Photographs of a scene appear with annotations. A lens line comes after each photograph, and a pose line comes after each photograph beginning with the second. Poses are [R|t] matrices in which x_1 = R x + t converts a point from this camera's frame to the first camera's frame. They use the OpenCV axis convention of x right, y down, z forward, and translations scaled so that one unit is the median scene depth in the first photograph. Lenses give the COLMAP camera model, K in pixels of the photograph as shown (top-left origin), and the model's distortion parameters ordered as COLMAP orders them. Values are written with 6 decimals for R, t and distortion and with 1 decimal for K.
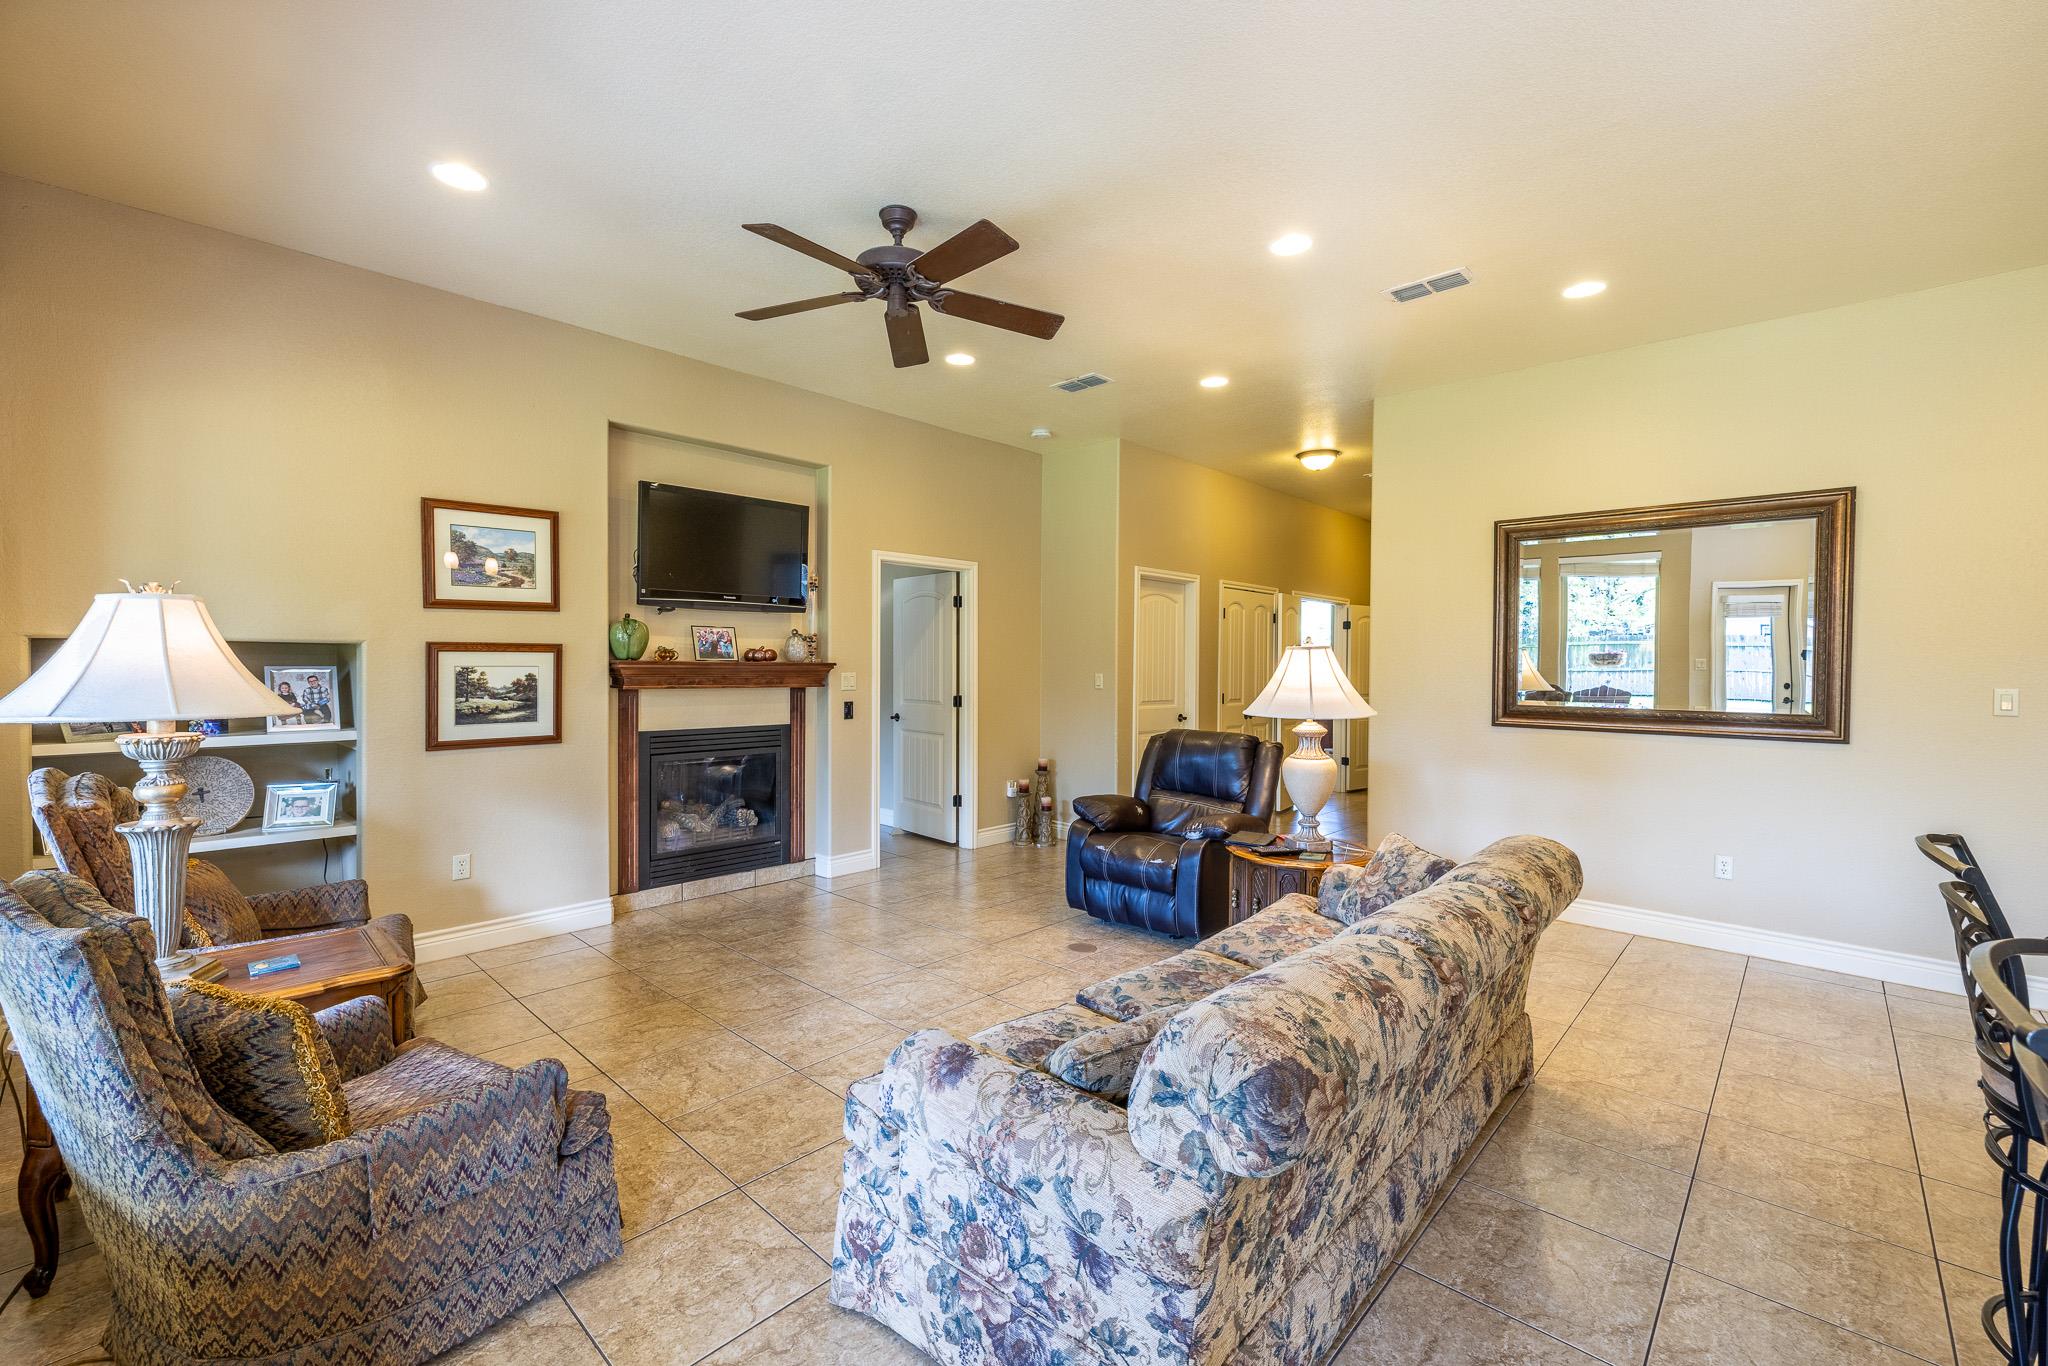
lens RADIAL K [[847.8, 0, 1023.0], [0, 847.8, 676.4], [0, 0, 1]] dist [0.002350, -0.000984]
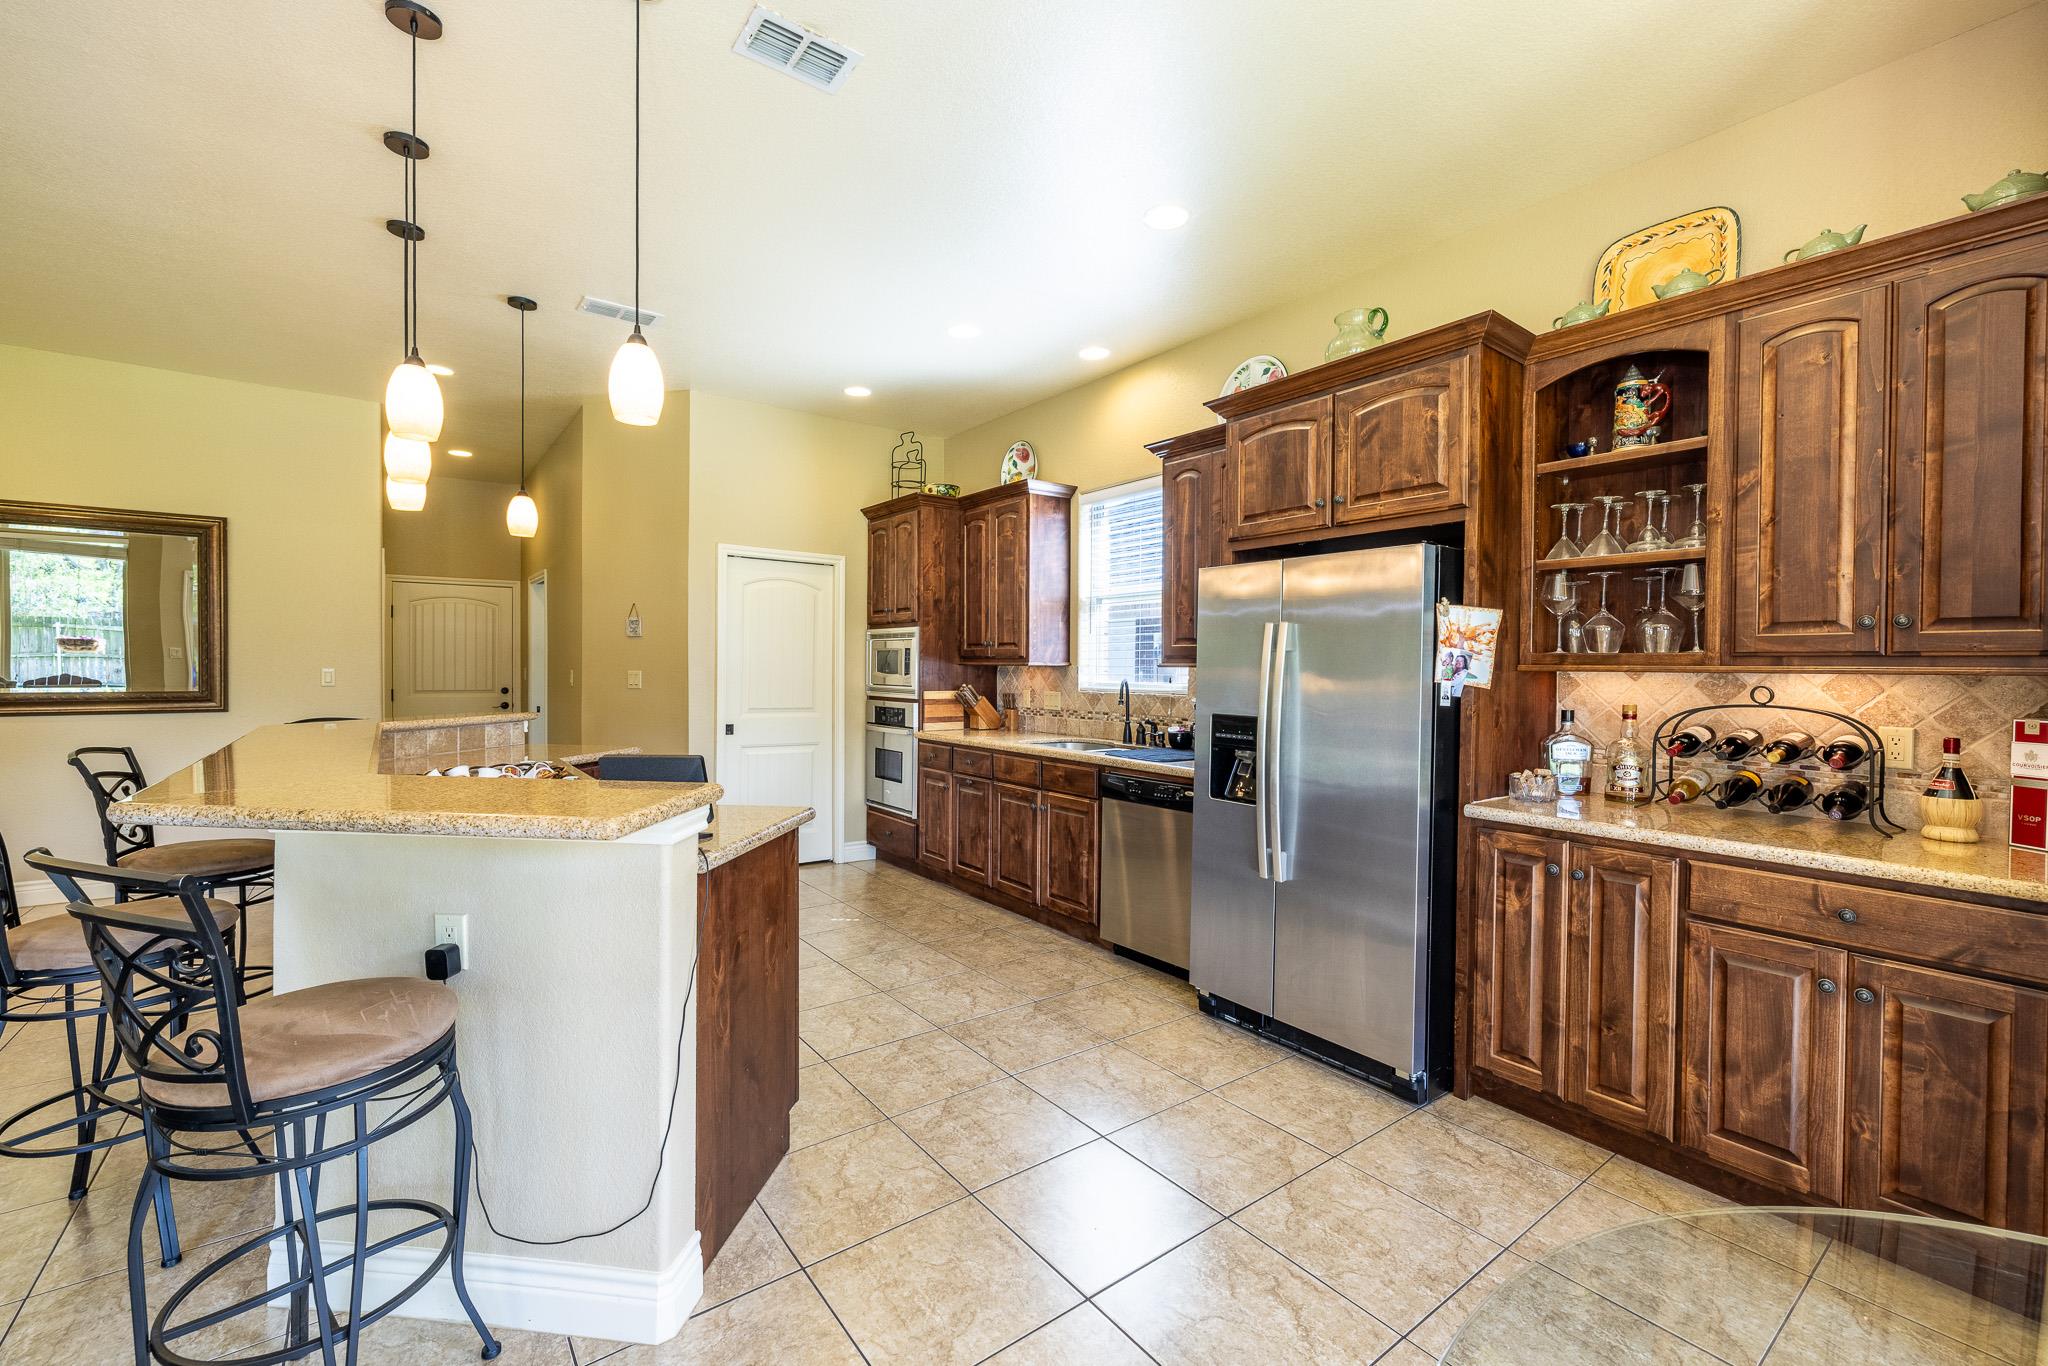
lens RADIAL K [[847.8, 0, 1017.8], [0, 847.8, 678.3], [0, 0, 1]] dist [0.002350, -0.000984]
pose [[0.174958, -0.024675, 0.984267, -0.109443], [0.004335, 0.999696, 0.024292, 0.000134], [-0.984566, 0.000017, 0.175012, -0.434176]]
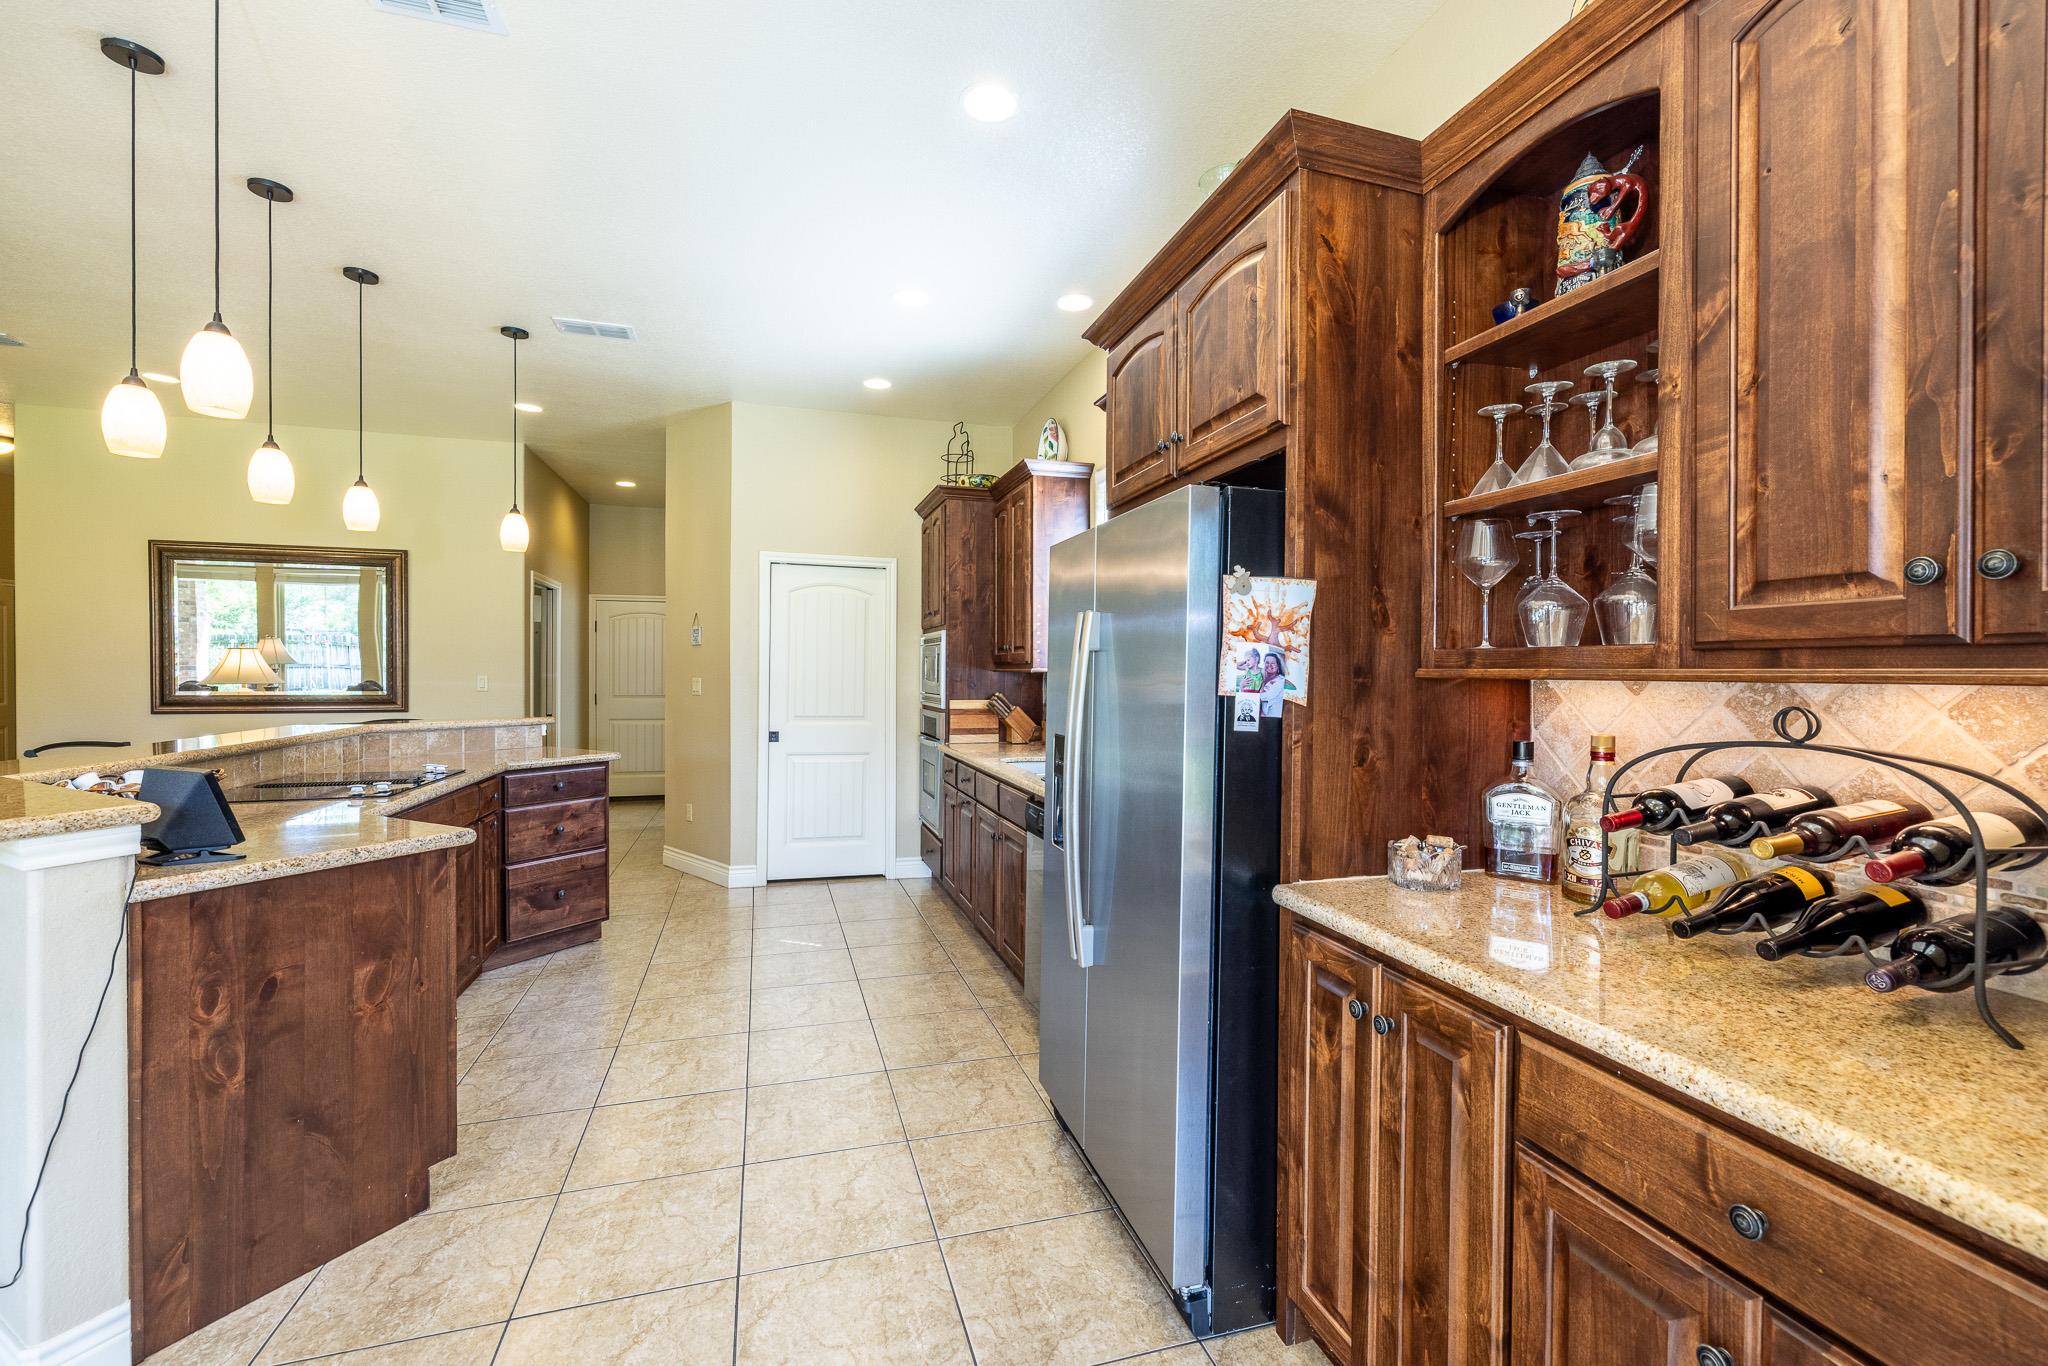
lens RADIAL K [[847.8, 0, 1025.4], [0, 847.8, 678.5], [0, 0, 1]] dist [0.002350, -0.000984]
pose [[0.499504, -0.015723, 0.866169, 0.175615], [0.008936, 0.999876, 0.012997, 0.005767], [-0.866265, 0.001248, 0.499583, -0.773473]]
